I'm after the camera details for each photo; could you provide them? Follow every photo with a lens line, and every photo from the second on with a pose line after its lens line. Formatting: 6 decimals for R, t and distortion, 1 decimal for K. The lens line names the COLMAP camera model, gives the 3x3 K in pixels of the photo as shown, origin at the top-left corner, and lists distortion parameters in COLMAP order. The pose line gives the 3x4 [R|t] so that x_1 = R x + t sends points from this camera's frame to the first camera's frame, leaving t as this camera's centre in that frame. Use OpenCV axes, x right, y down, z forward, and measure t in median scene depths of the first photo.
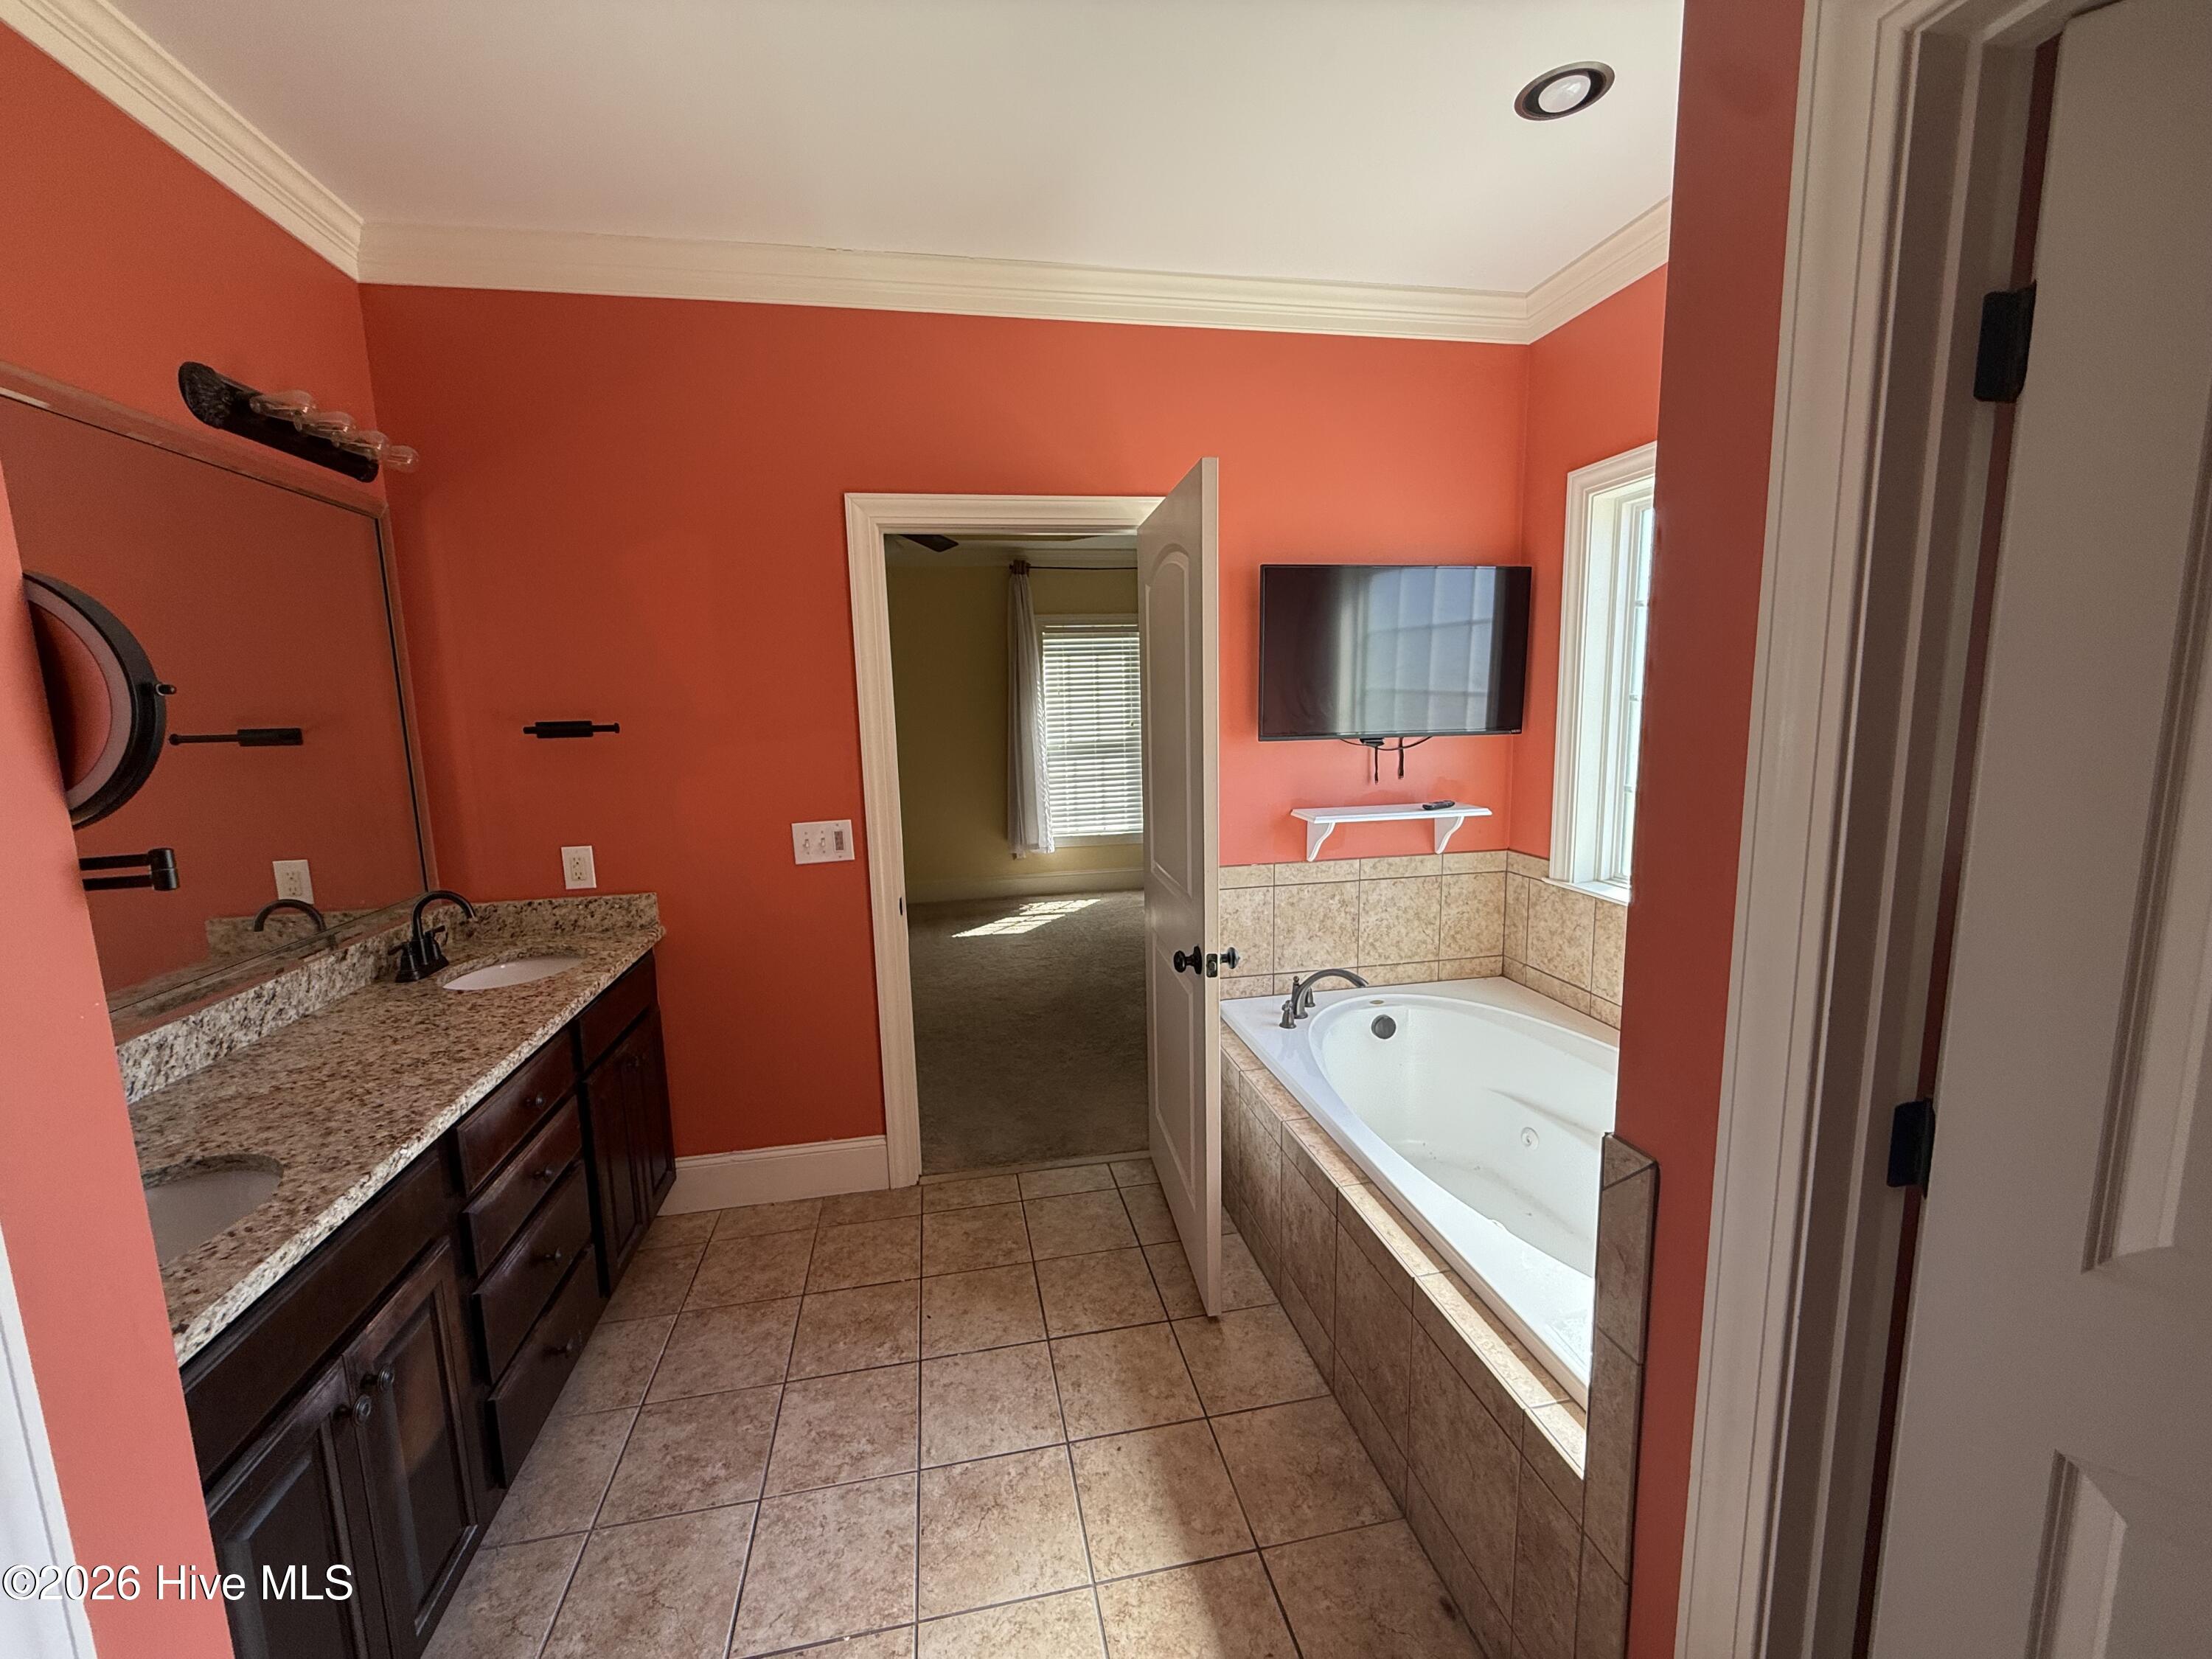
lens RADIAL K [[891.5, 0, 1106.0], [0, 891.5, 829.5], [0, 0, 1]] dist [-0.000298, -0.000108]
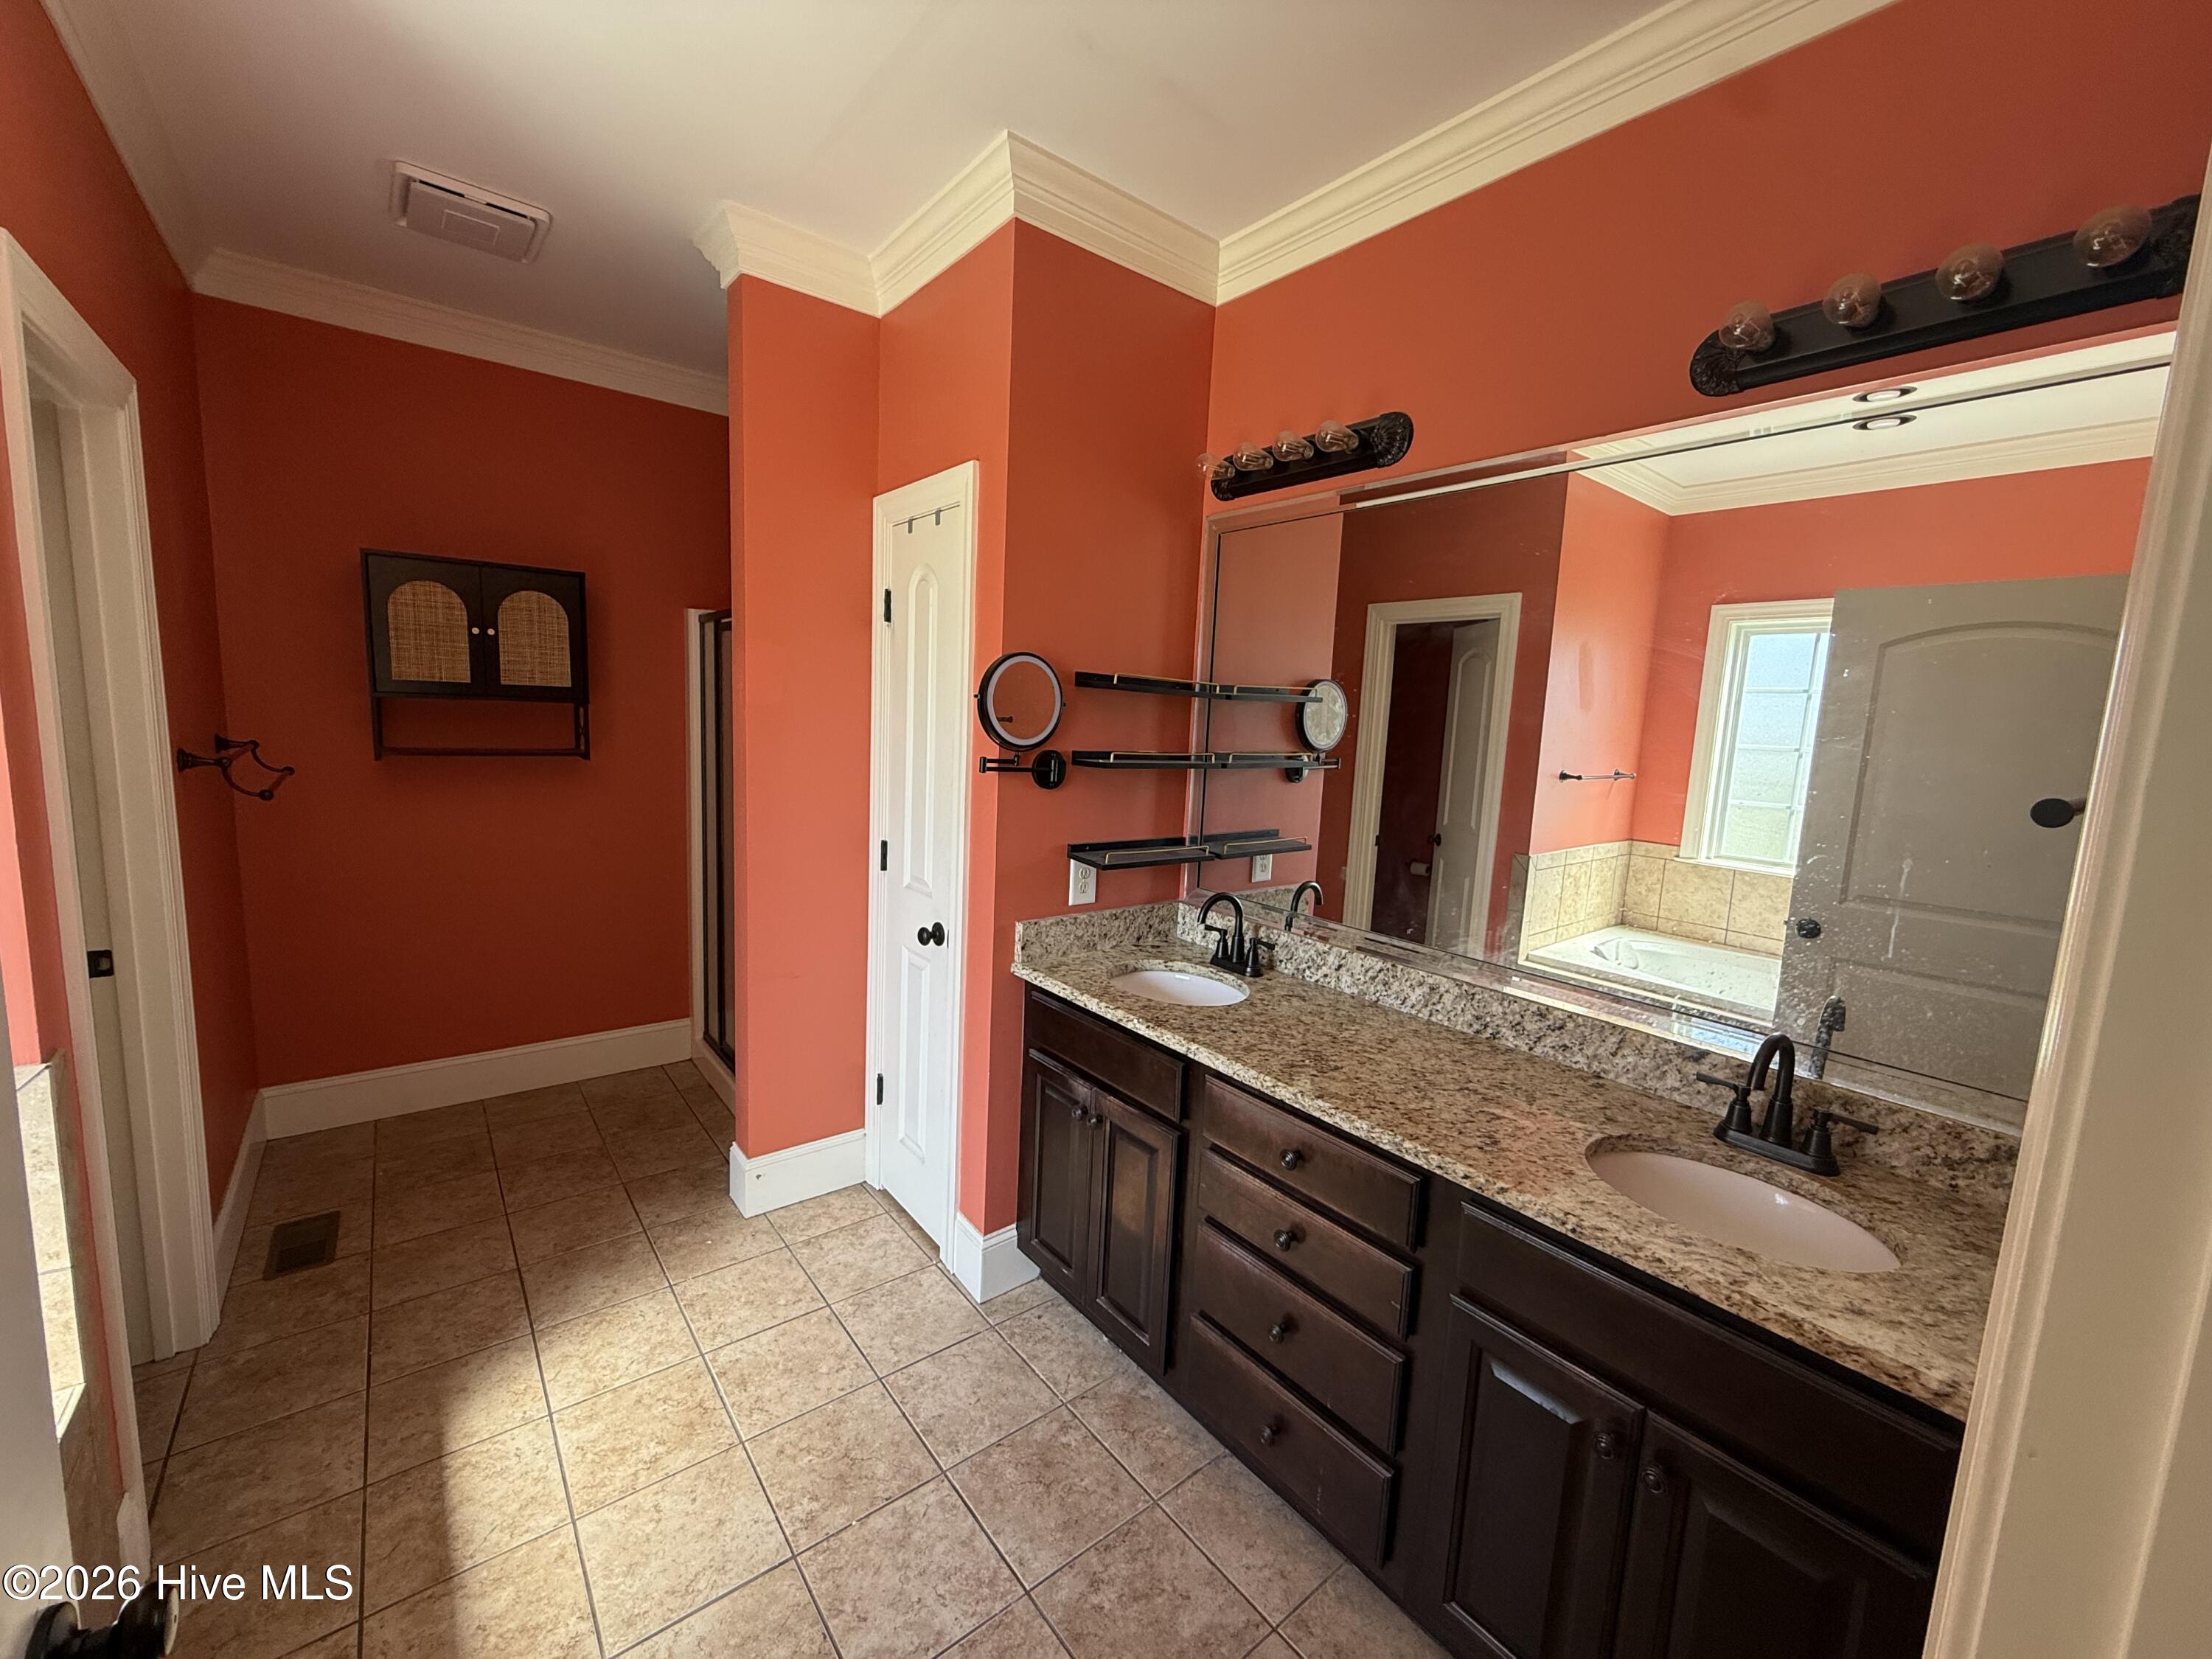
lens RADIAL K [[891.5, 0, 1106.0], [0, 891.5, 829.5], [0, 0, 1]] dist [-0.000298, -0.000108]
pose [[-0.888884, 0.044143, -0.456000, -0.086750], [-0.090220, 0.958989, 0.268702, -0.248238], [0.449161, 0.279985, -0.848447, 1.674970]]
